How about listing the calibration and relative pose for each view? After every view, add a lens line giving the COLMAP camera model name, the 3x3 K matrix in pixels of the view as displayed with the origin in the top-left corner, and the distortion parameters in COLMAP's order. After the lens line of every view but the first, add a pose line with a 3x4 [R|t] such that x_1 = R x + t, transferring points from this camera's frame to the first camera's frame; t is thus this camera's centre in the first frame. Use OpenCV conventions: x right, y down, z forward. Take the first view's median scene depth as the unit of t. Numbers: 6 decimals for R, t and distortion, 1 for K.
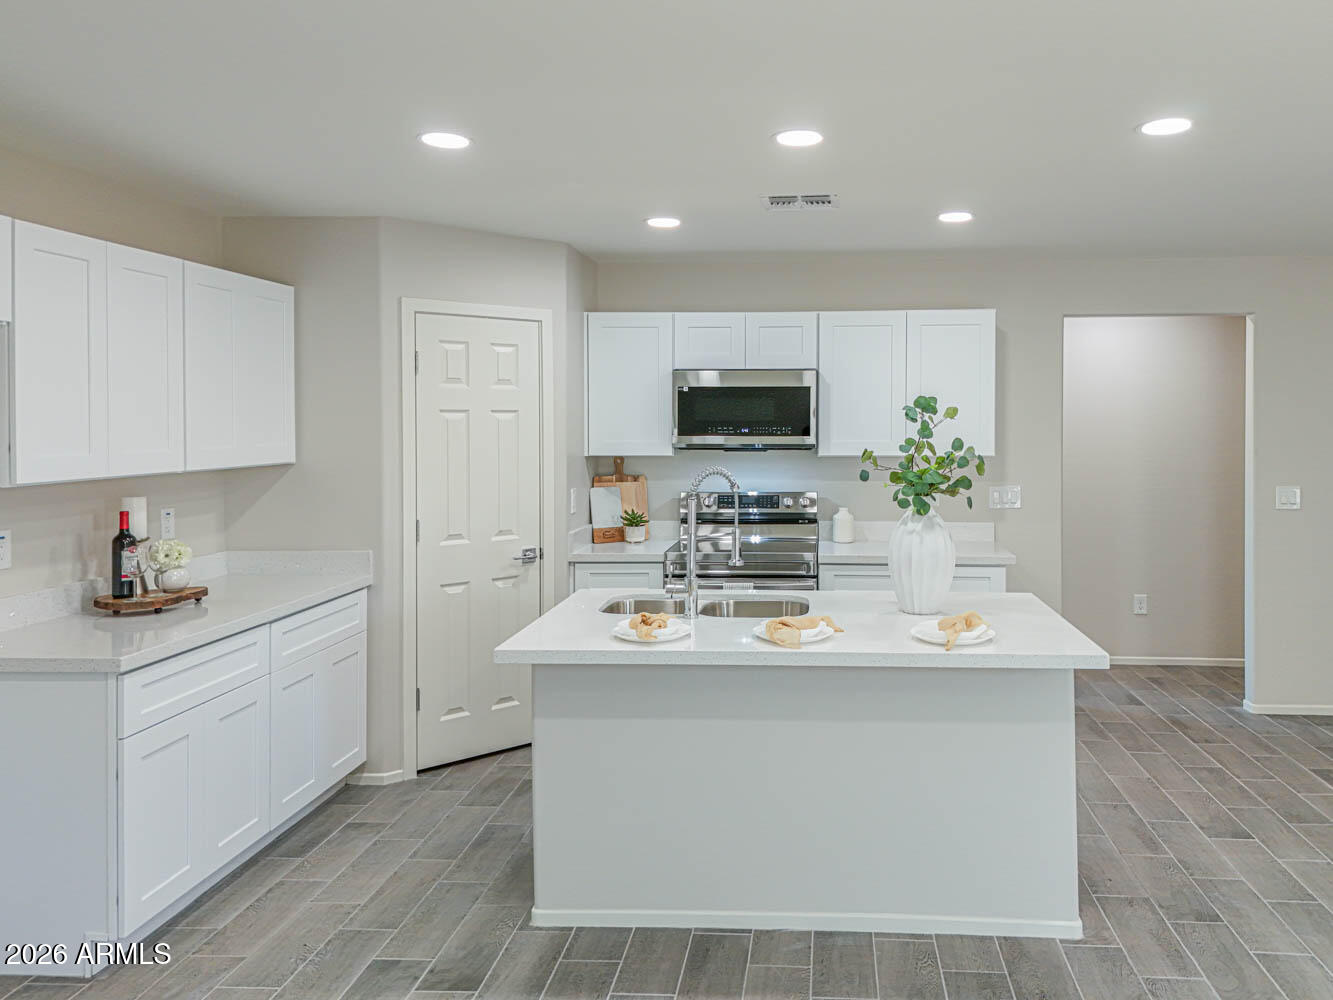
lens RADIAL K [[1031.9, 0, 782.1], [0, 1031.9, 454.9], [0, 0, 1]] dist [0.060193, -0.040702]
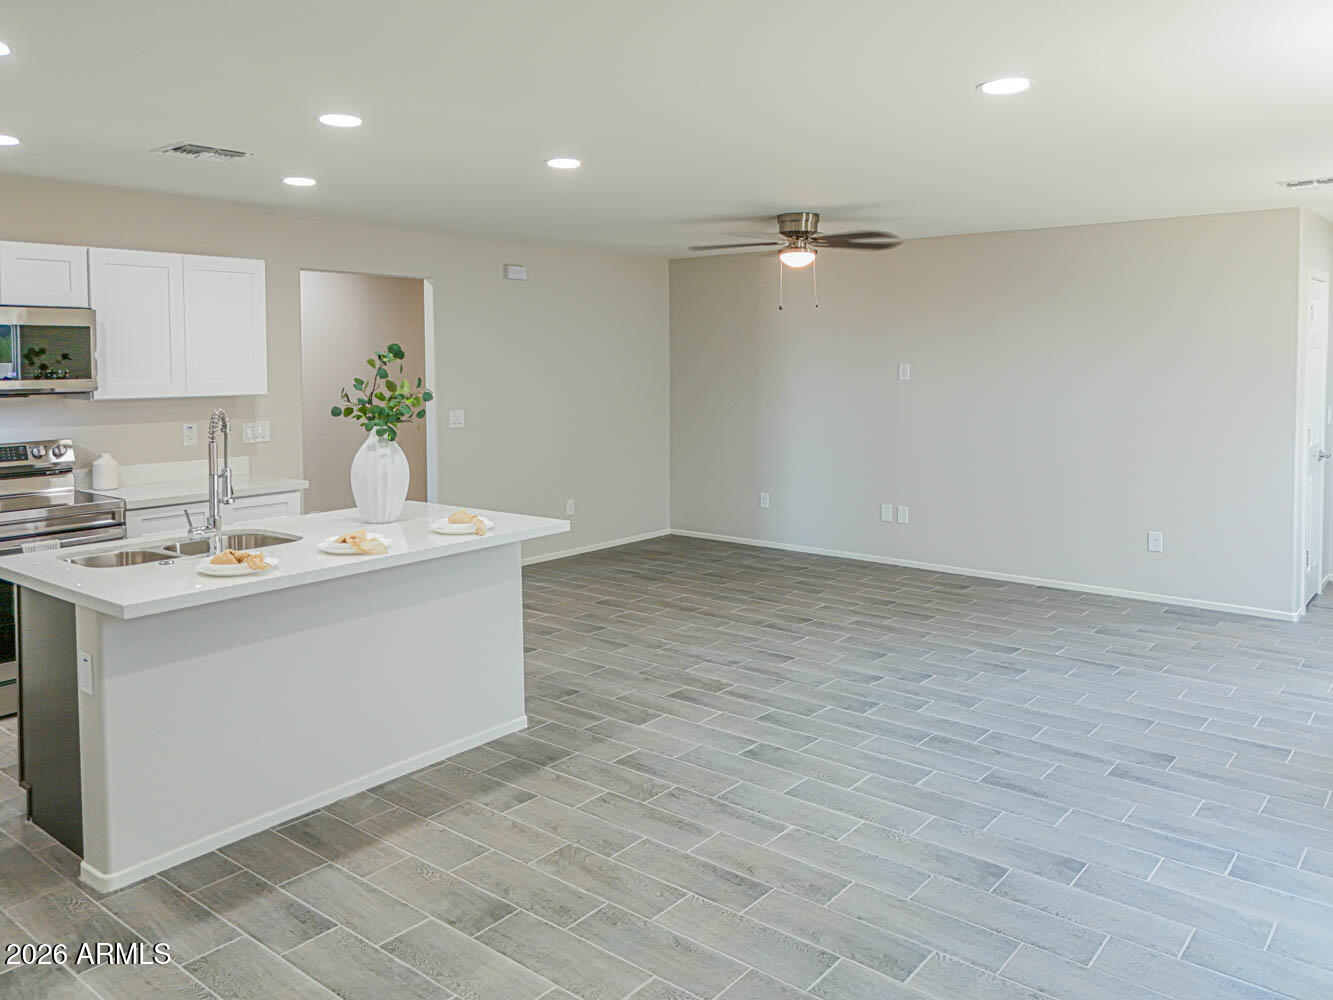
lens RADIAL K [[1031.9, 0, 660.8], [0, 1031.9, 430.6], [0, 0, 1]] dist [0.060193, -0.040702]
pose [[0.588393, -0.060564, 0.806304, -0.588946], [0.029653, 0.998136, 0.053334, -0.009058], [-0.808031, -0.007472, 0.589093, 0.017078]]
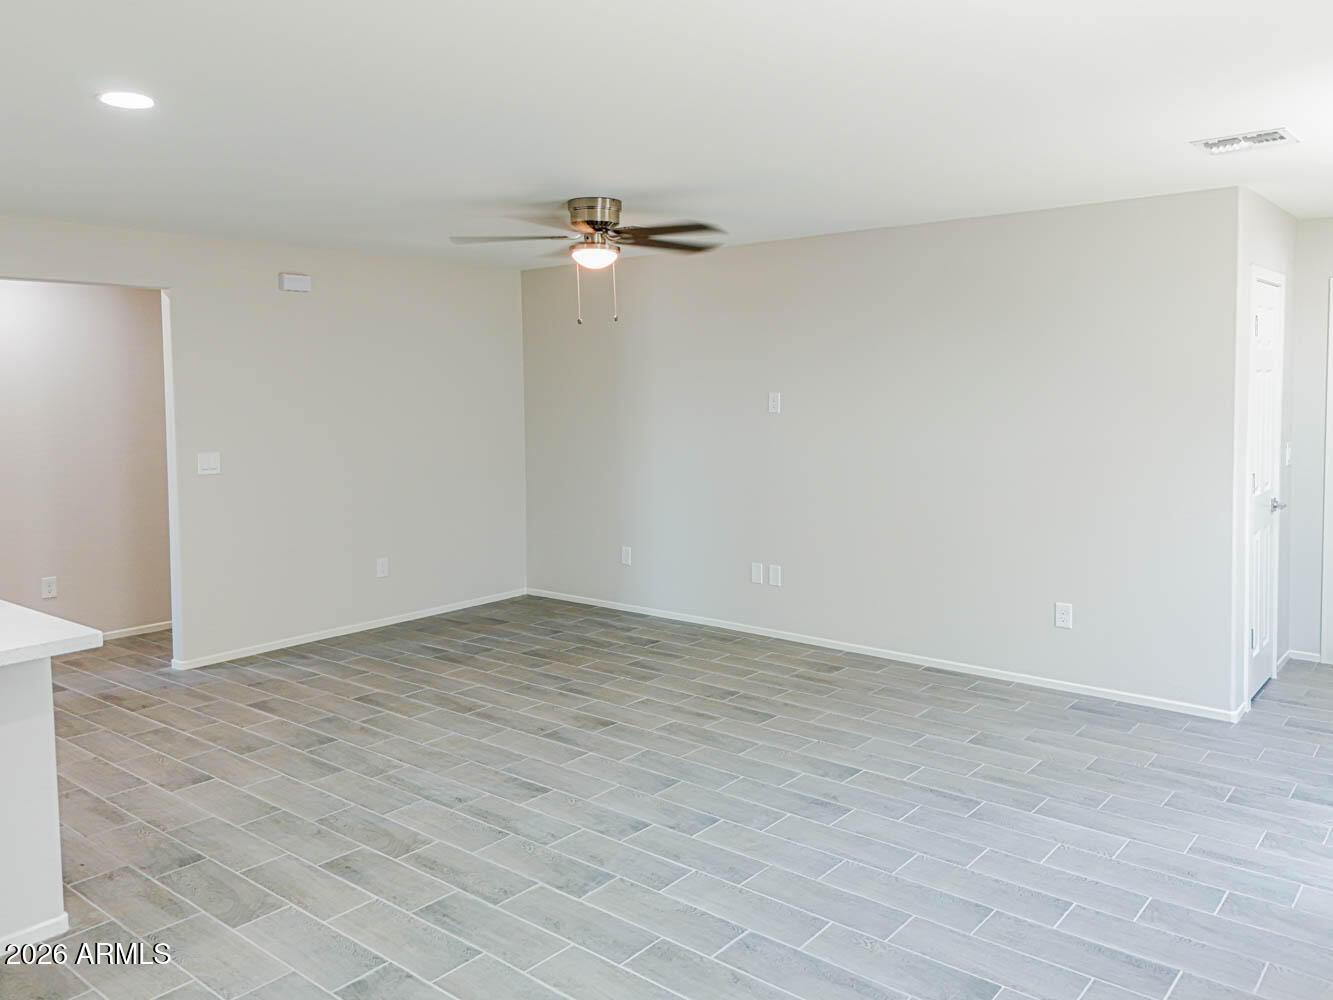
lens RADIAL K [[1031.9, 0, 659.9], [0, 1031.9, 466.9], [0, 0, 1]] dist [0.060193, -0.040702]
pose [[0.593342, -0.068601, 0.802022, -0.120303], [0.035008, 0.997618, 0.059432, -0.003438], [-0.804189, -0.007187, 0.594331, -0.012288]]
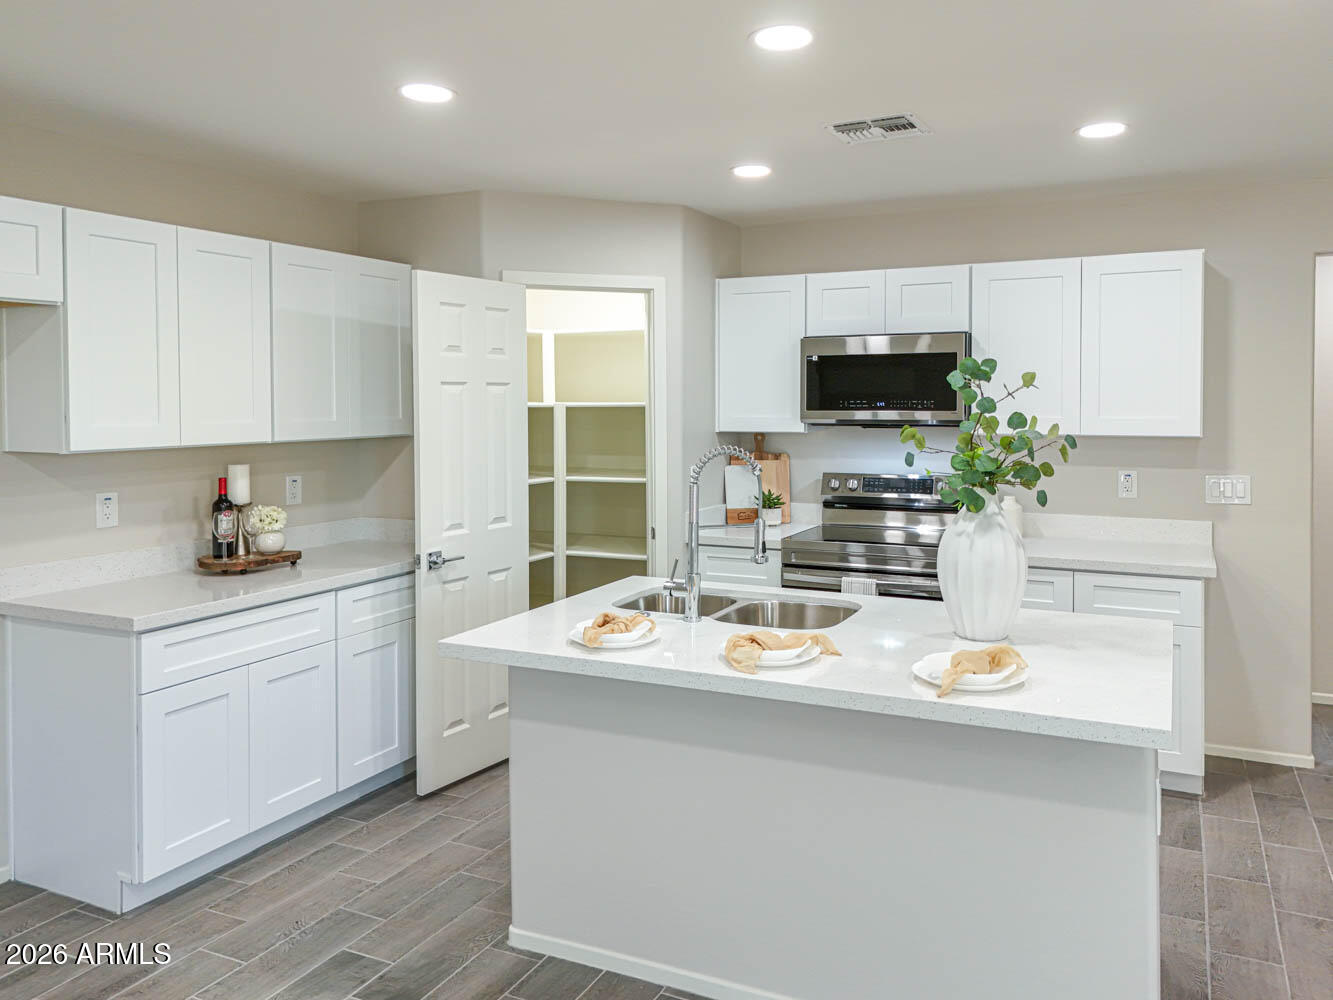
lens RADIAL K [[1031.9, 0, 679.1], [0, 1031.9, 435.5], [0, 0, 1]] dist [0.060193, -0.040702]
pose [[0.926252, 0.013076, -0.376678, 0.185581], [-0.011211, 0.999912, 0.007142, -0.002237], [0.376738, -0.002392, 0.926317, 0.163449]]
